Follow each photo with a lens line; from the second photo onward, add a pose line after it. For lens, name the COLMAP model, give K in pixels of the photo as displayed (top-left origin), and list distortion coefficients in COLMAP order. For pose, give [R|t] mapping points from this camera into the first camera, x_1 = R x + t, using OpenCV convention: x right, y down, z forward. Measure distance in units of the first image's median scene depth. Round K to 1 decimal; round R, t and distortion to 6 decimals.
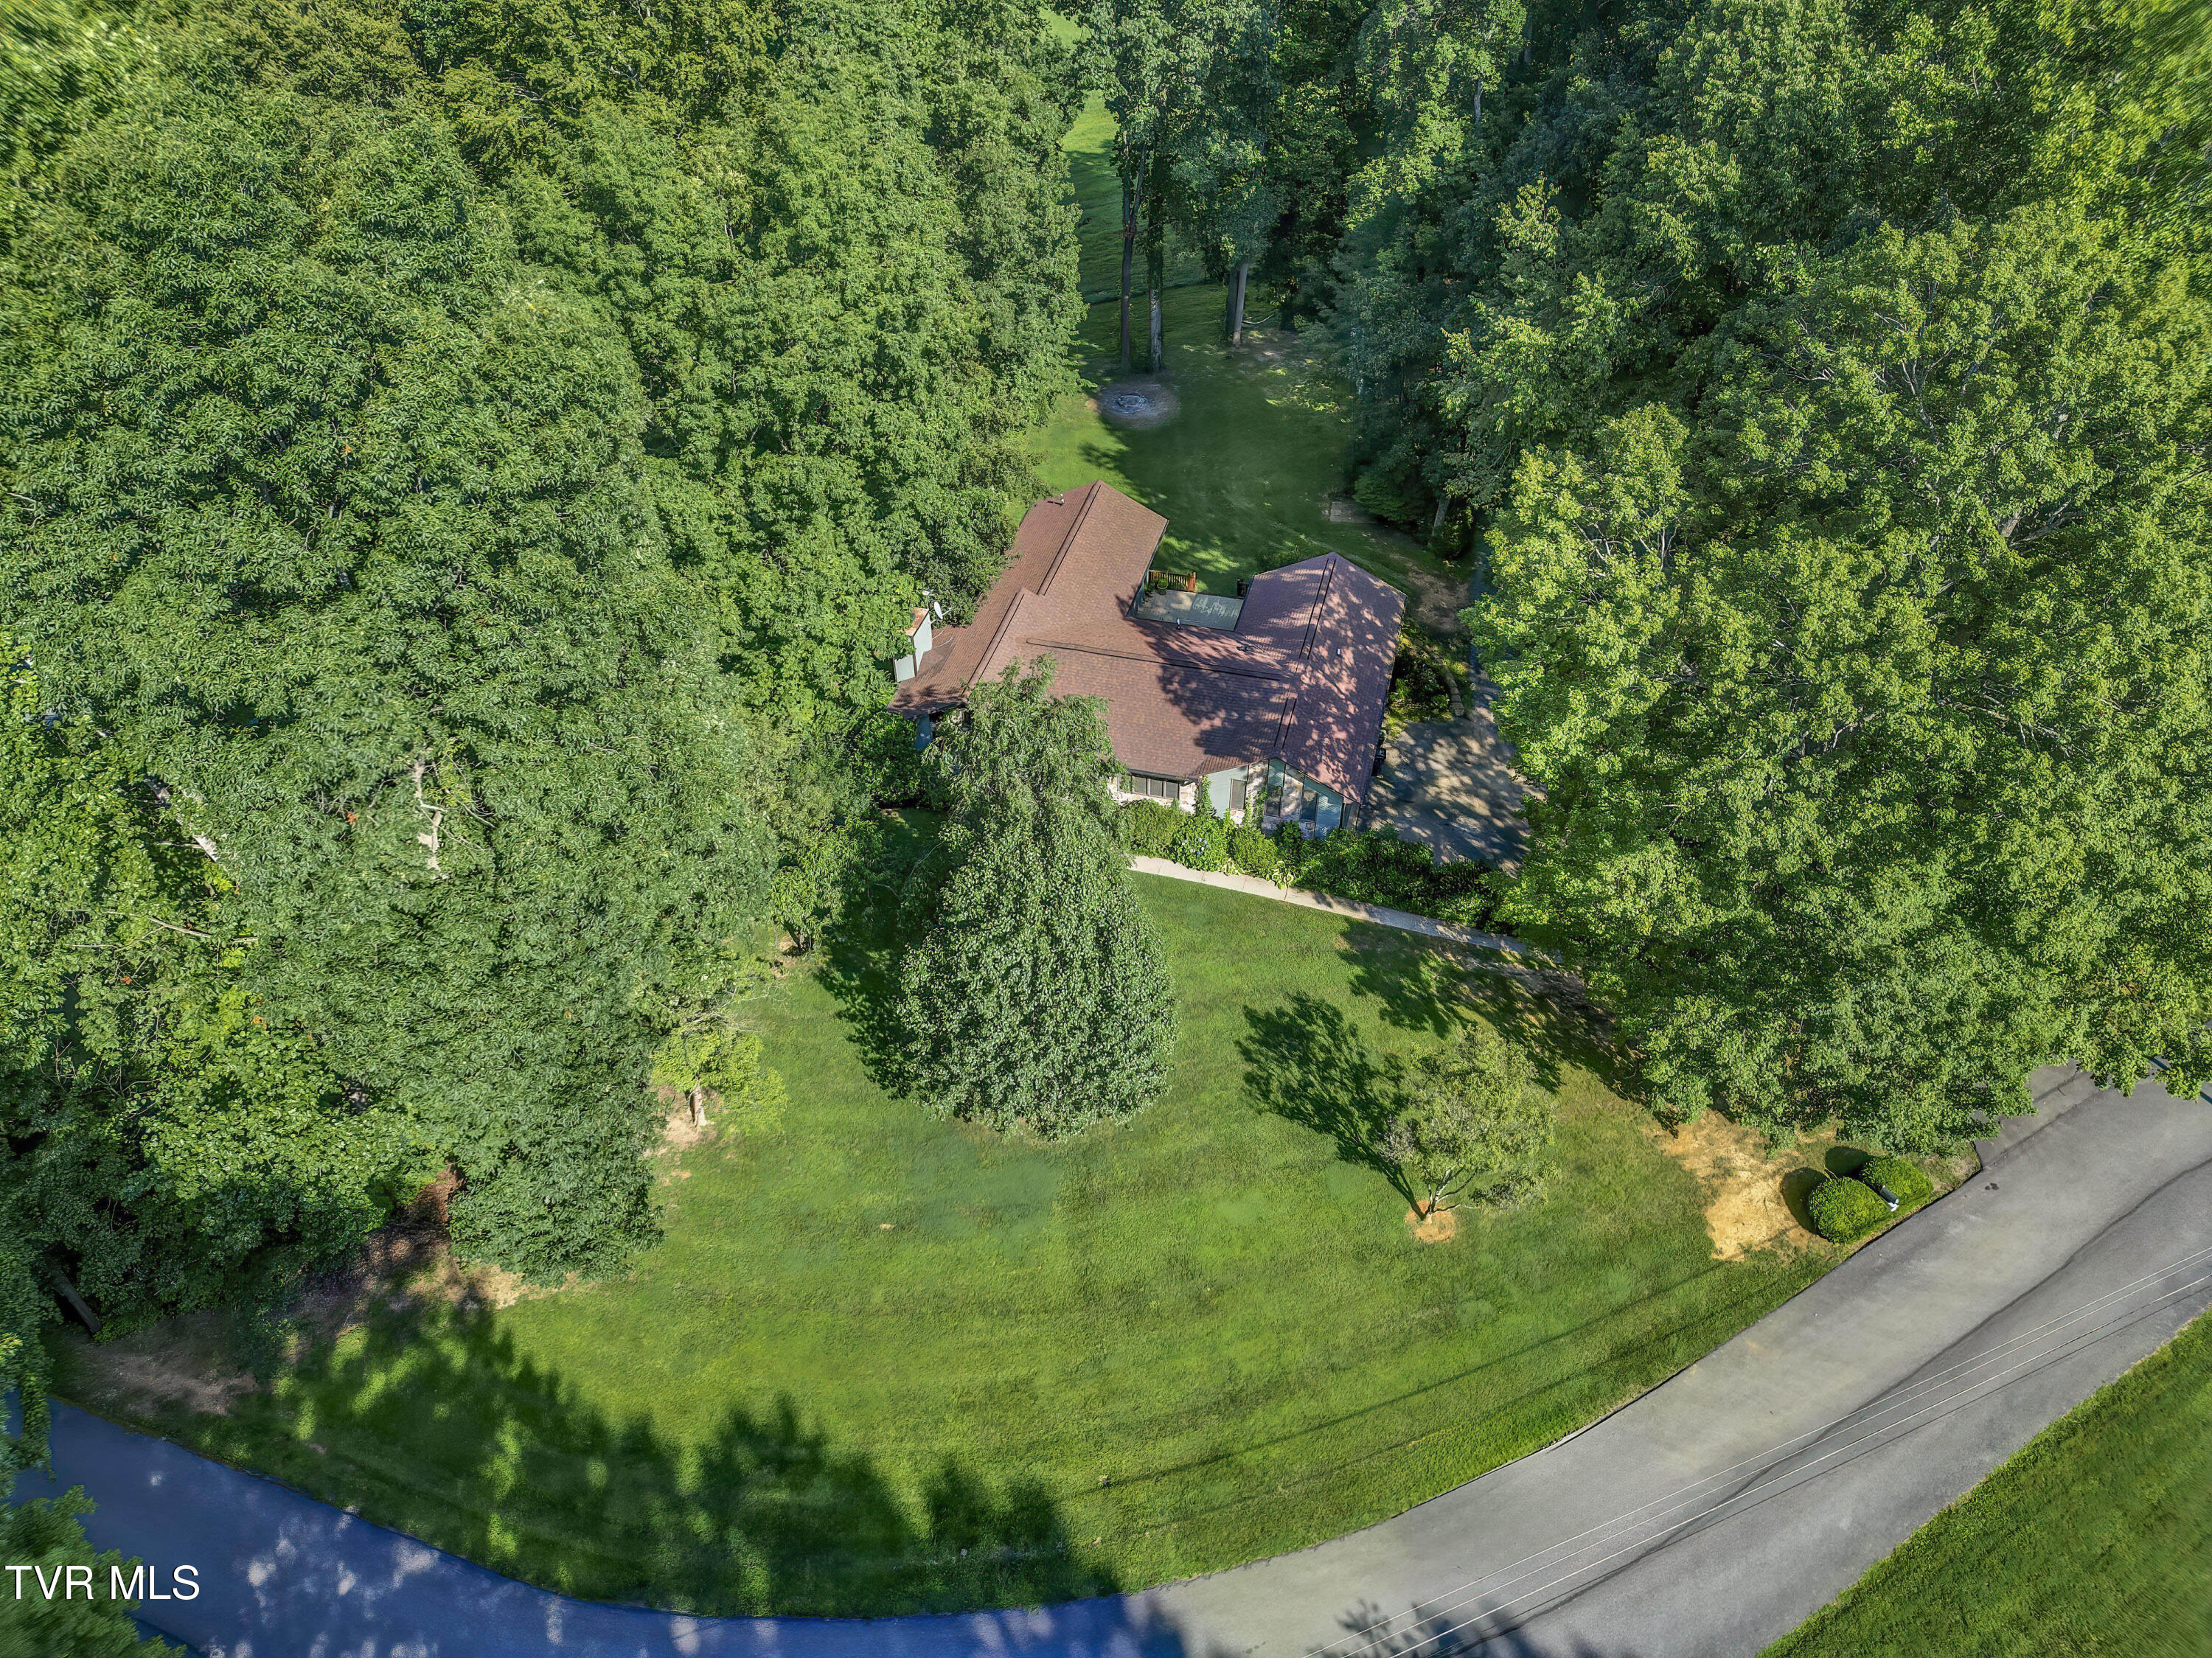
lens RADIAL K [[1544.8, 0, 1106.1], [0, 1544.8, 823.3], [0, 0, 1]] dist [0.074898, -0.120683]
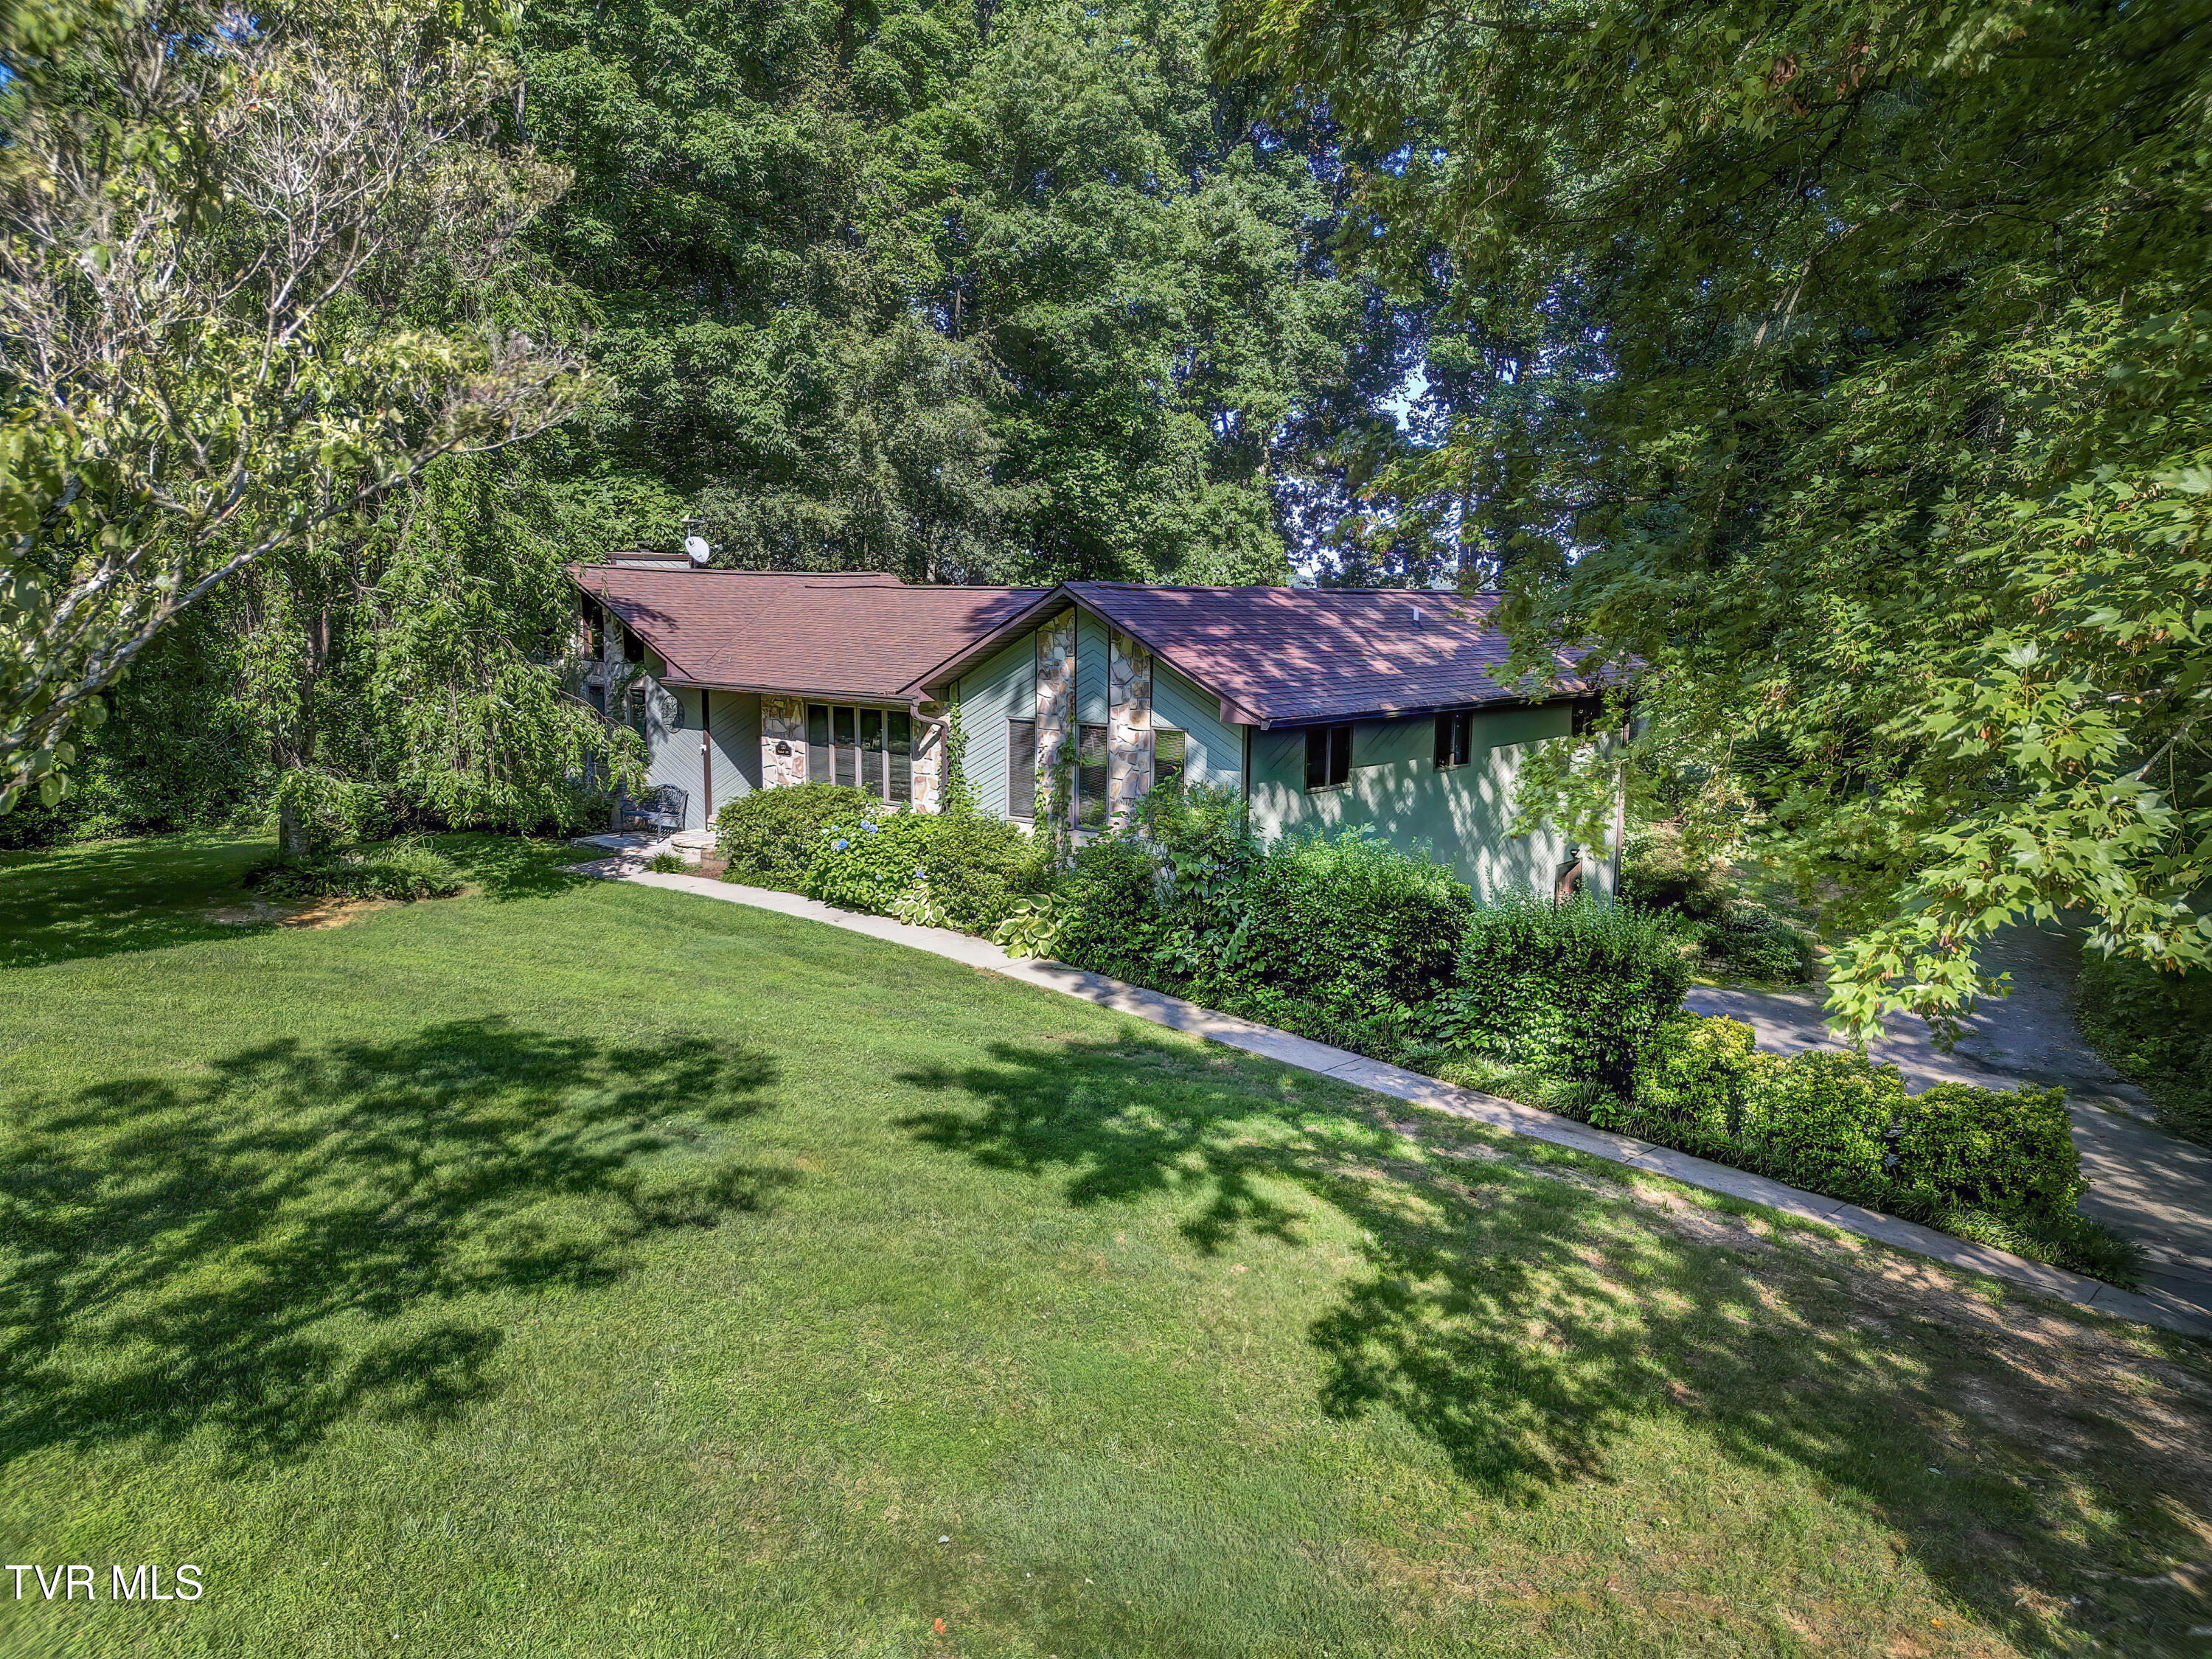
lens RADIAL K [[1544.9, 0, 1106.1], [0, 1544.9, 823.8], [0, 0, 1]] dist [0.074898, -0.120683]
pose [[0.904841, 0.050909, -0.422695, 0.293059], [-0.278339, 0.822006, -0.496824, 0.191061], [0.322165, 0.567199, 0.757954, 0.785739]]
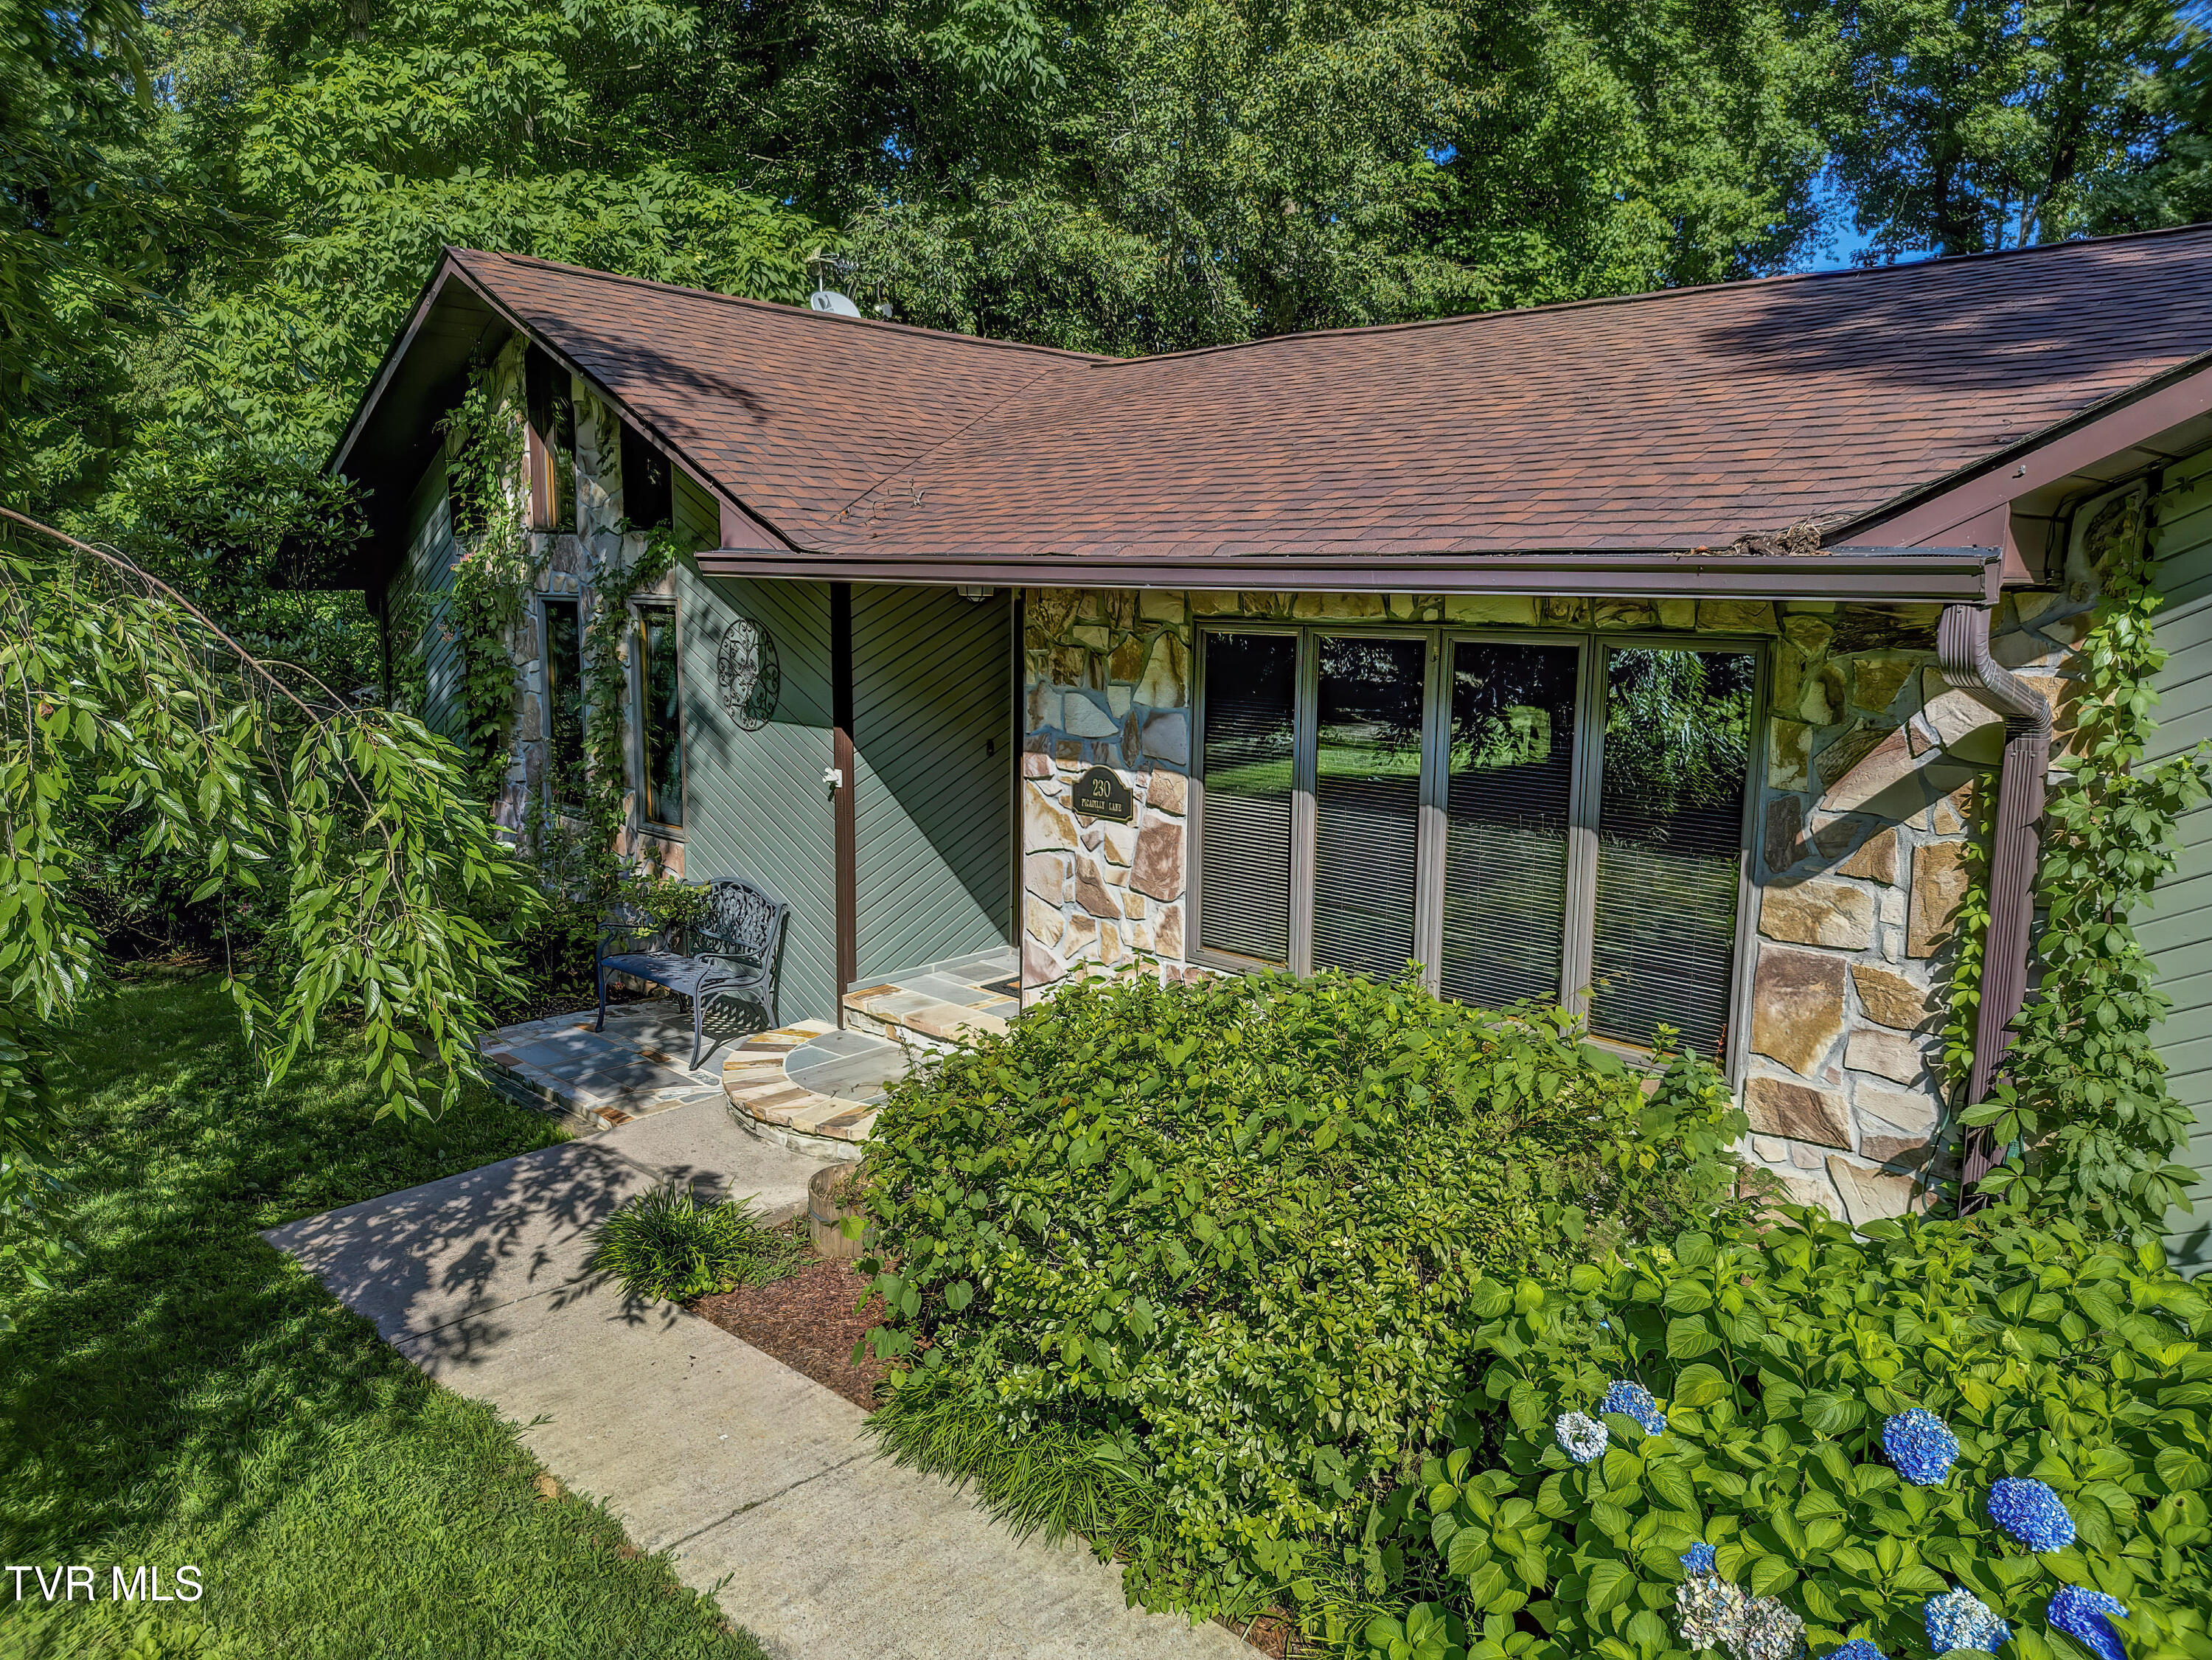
lens RADIAL K [[1568.5, 0, 1093.2], [0, 1568.5, 842.8], [0, 0, 1]] dist [0.068702, -0.081901]
pose [[0.853654, 0.075266, -0.515373, 0.061743], [-0.343009, 0.825863, -0.447544, 0.021306], [0.391942, 0.558826, 0.730818, 1.012796]]
